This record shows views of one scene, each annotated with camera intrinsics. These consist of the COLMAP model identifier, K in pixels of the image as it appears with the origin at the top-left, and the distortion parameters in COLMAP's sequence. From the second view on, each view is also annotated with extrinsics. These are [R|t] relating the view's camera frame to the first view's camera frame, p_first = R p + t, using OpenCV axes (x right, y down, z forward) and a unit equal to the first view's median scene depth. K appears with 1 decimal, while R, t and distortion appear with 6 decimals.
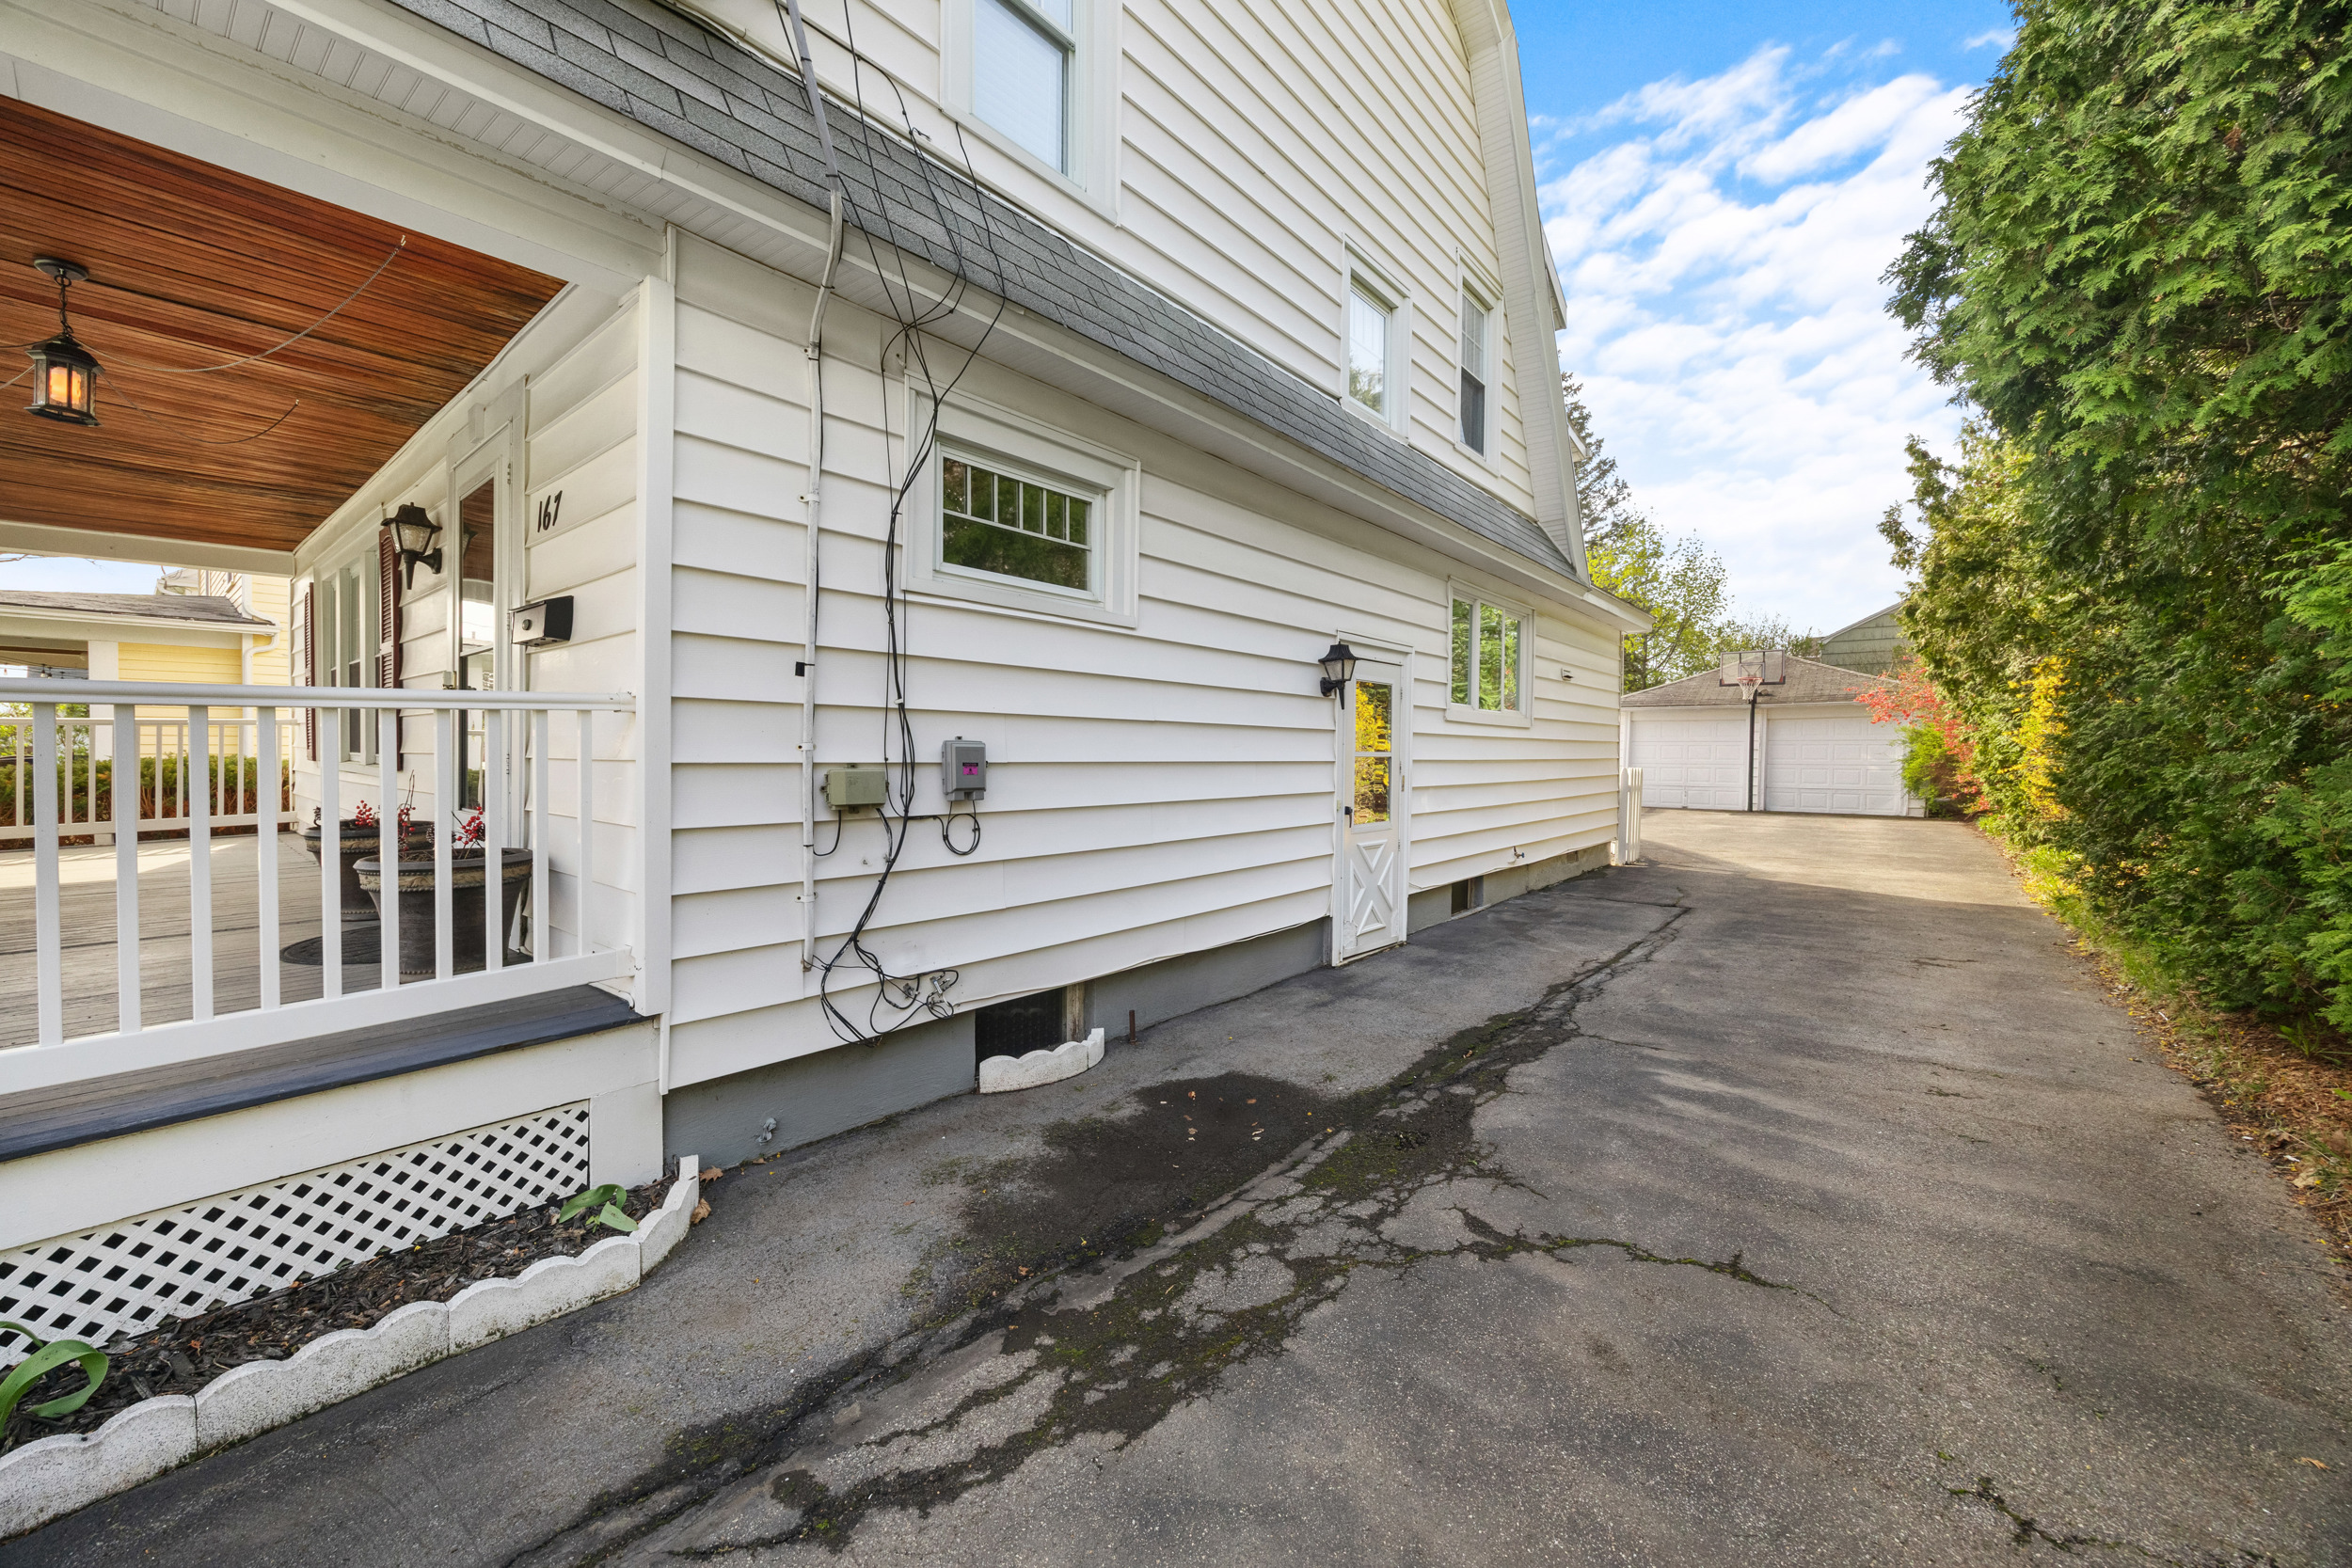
lens RADIAL K [[897.4, 0, 1170.2], [0, 897.4, 752.0], [0, 0, 1]] dist [0.001000, 0.000217]
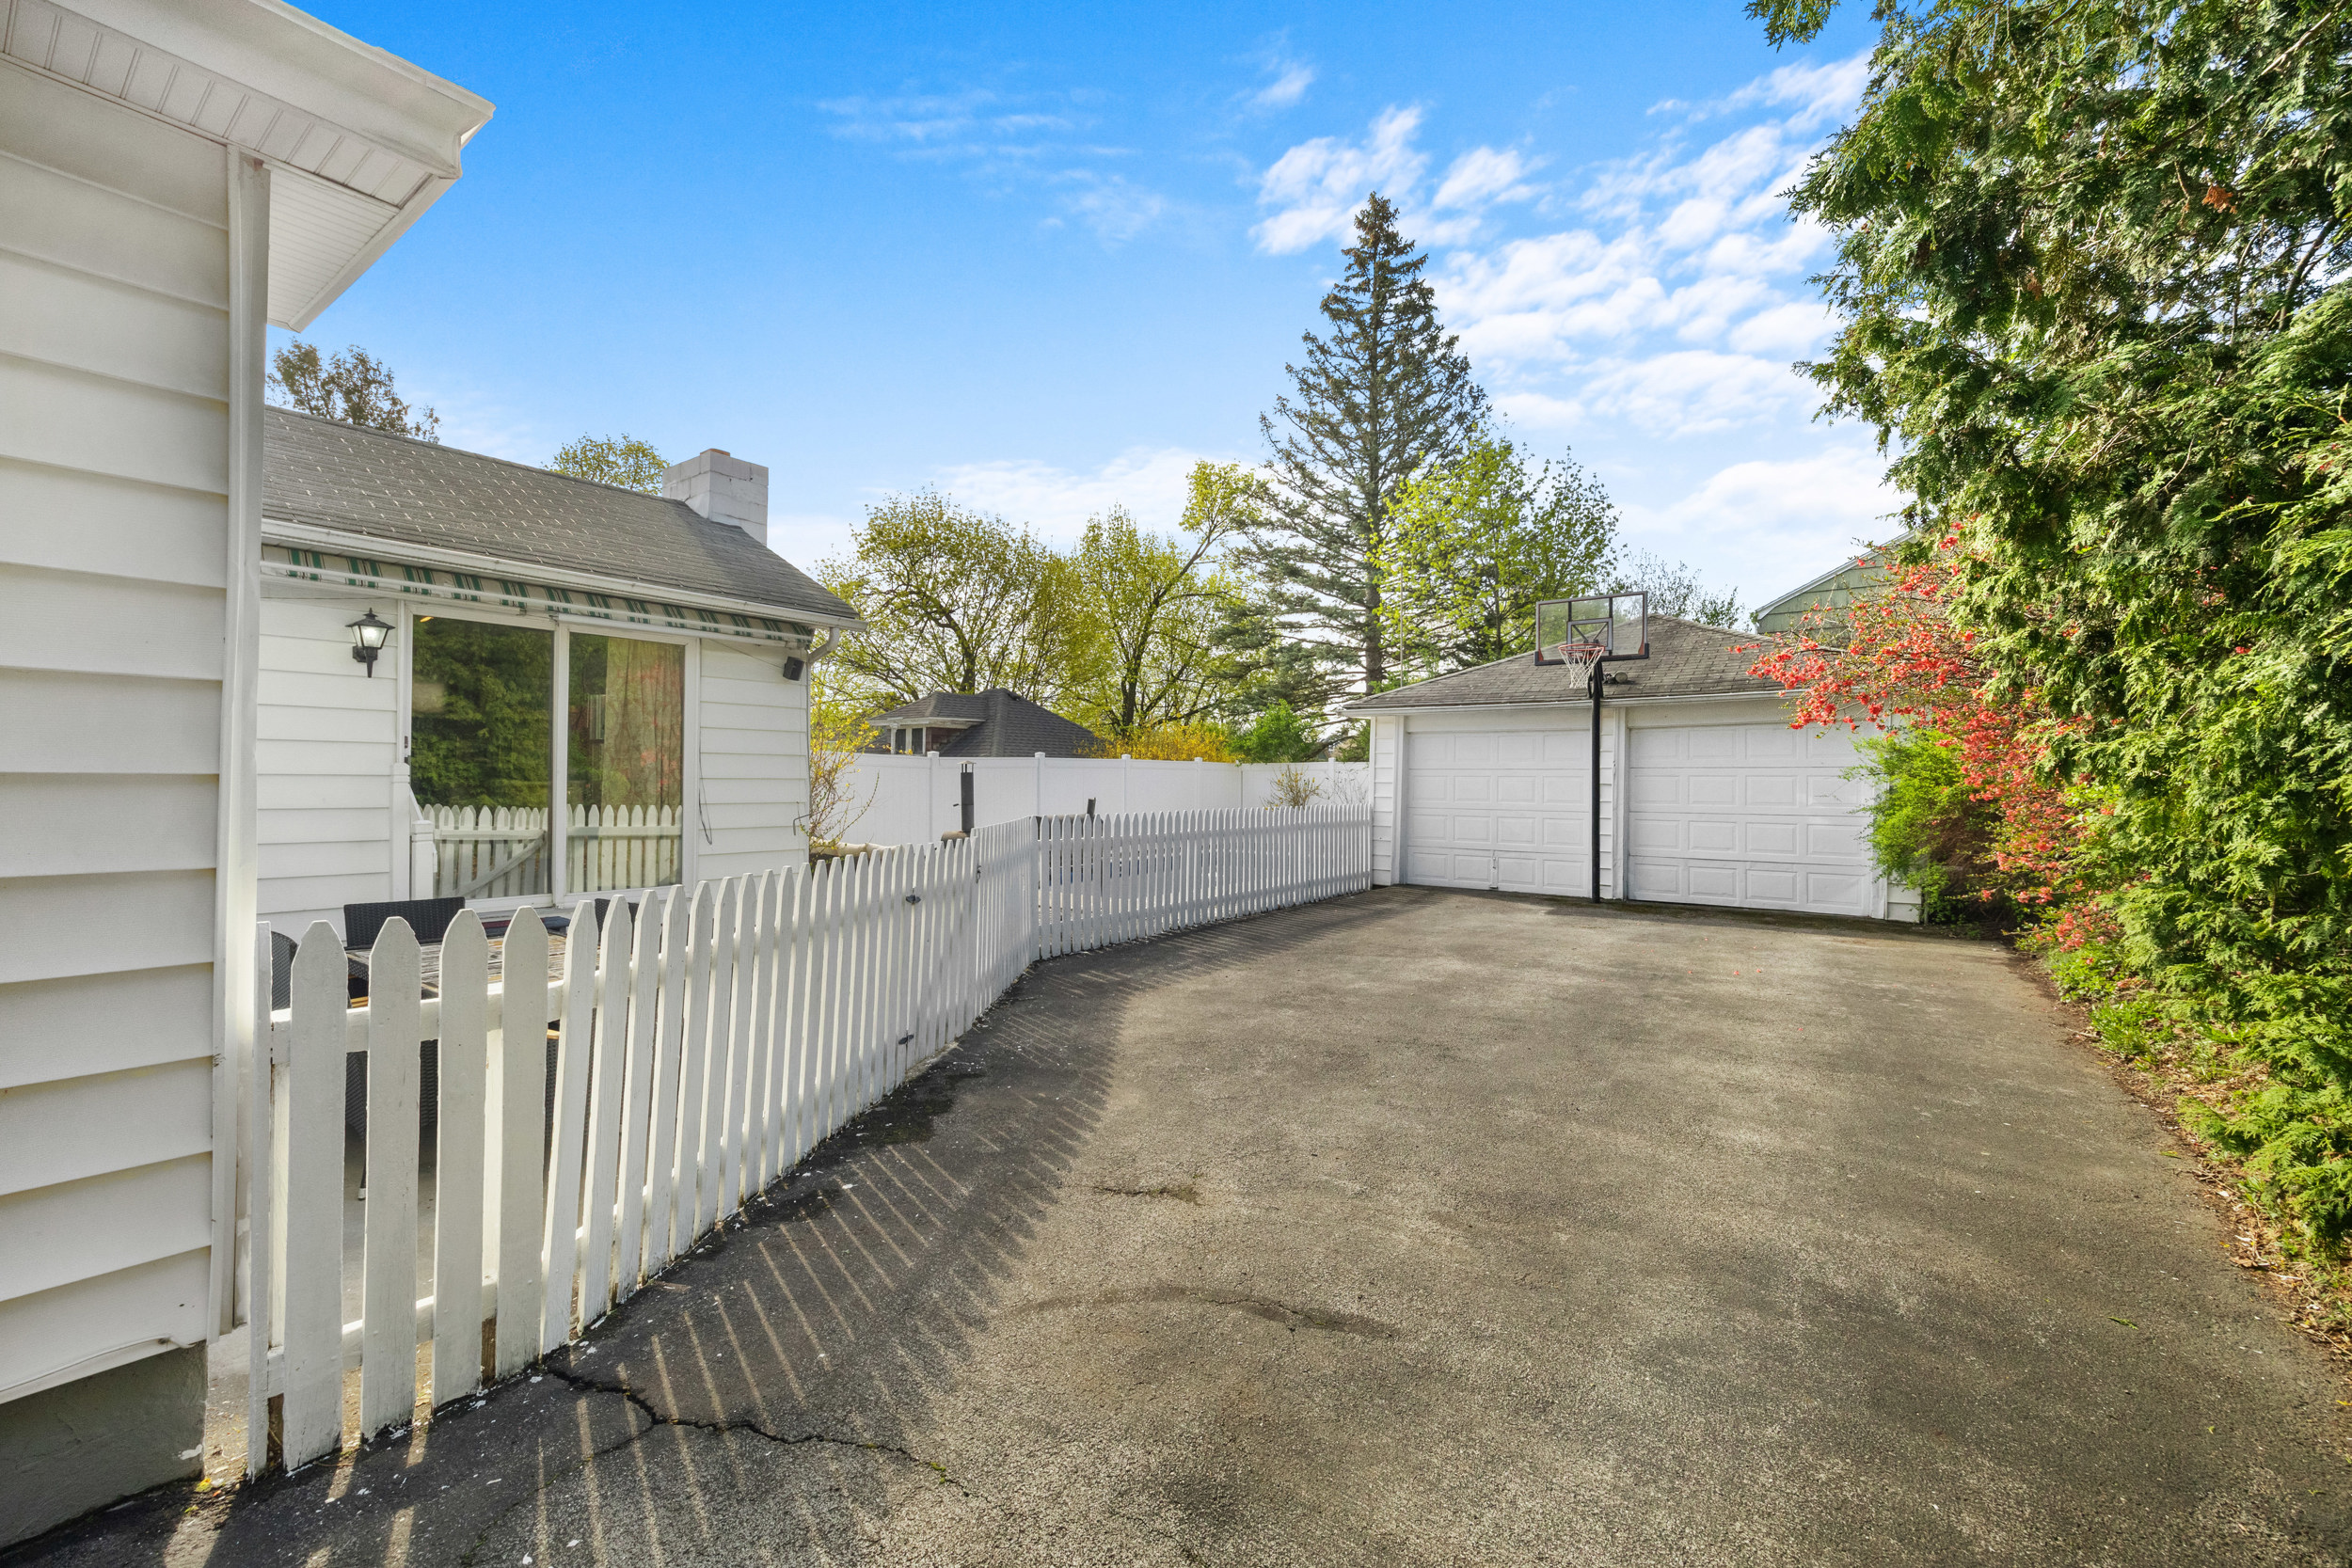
lens RADIAL K [[929.5, 0, 1171.9], [0, 929.5, 740.6], [0, 0, 1]] dist [-0.000976, -0.000058]
pose [[0.999157, -0.009000, 0.040054, 0.872492], [0.009859, 0.999724, -0.021301, -0.045543], [-0.039851, 0.021678, 0.998970, 1.073507]]
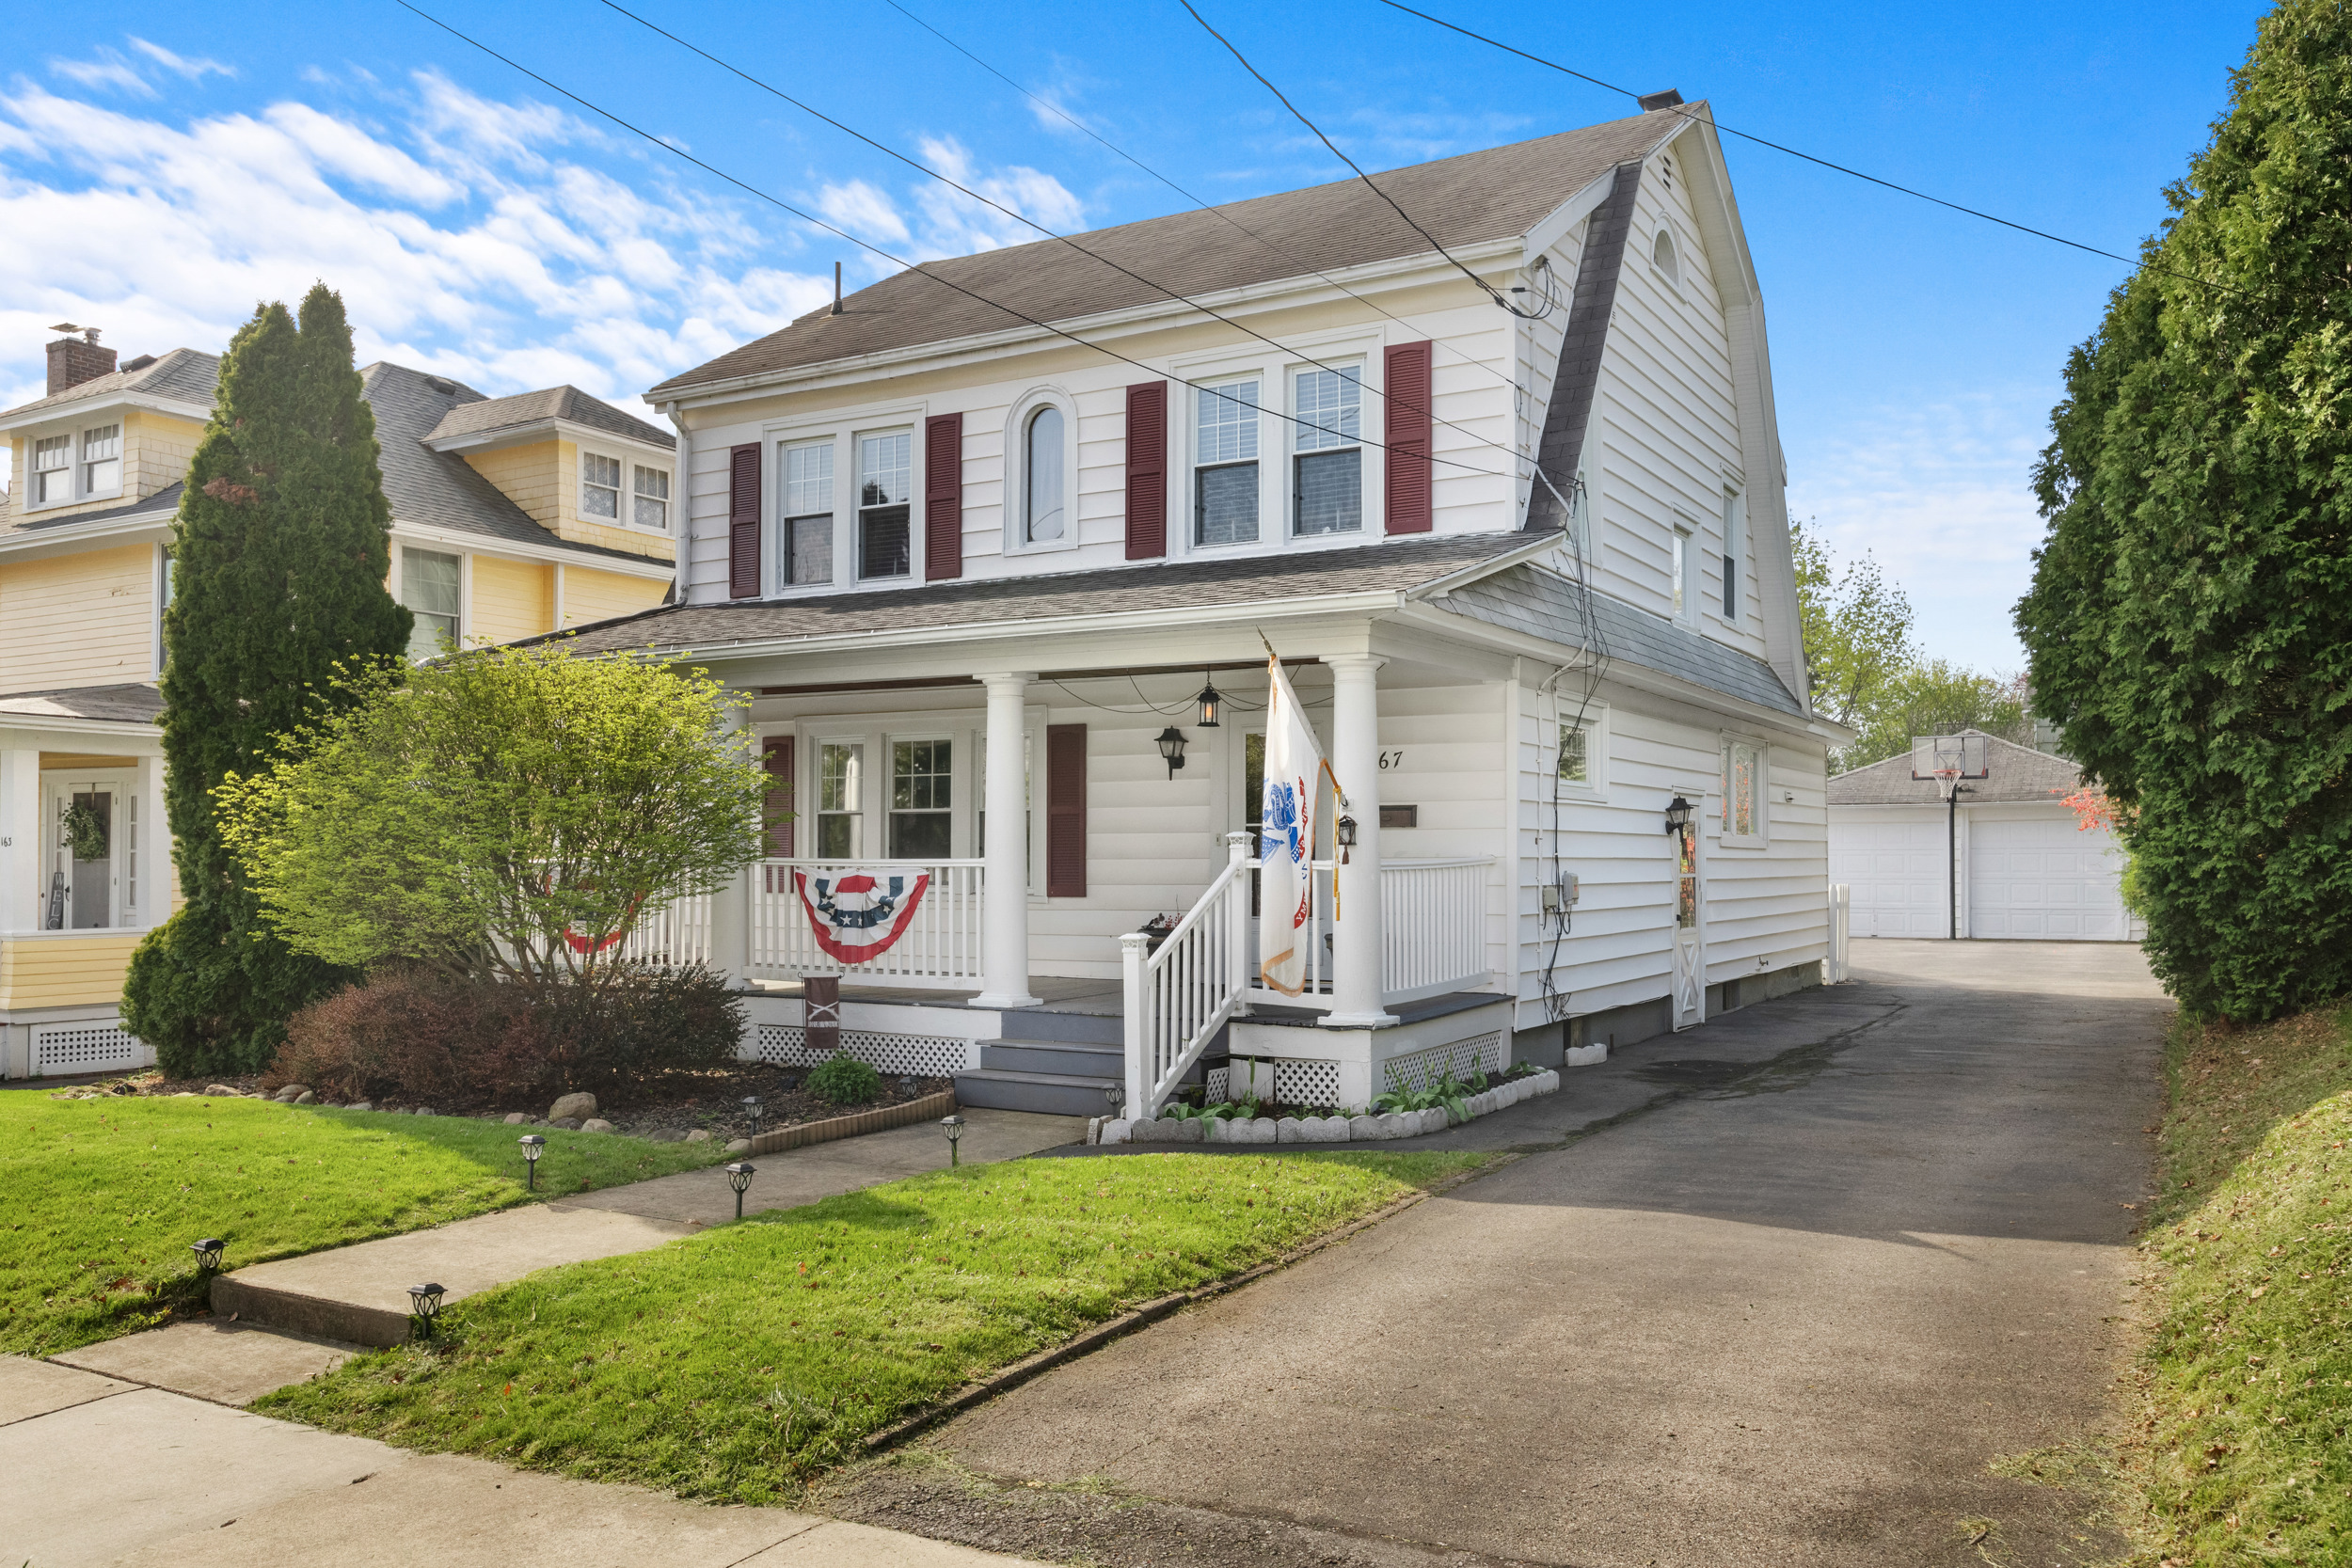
lens RADIAL K [[1797.5, 0, 1176.0], [0, 1797.5, 784.0], [0, 0, 1]] dist [0.025258, 0.000678]
pose [[0.985715, -0.003083, 0.168392, -0.687482], [0.010586, 0.998989, -0.043680, -0.017382], [-0.168087, 0.044839, 0.984752, -1.063069]]
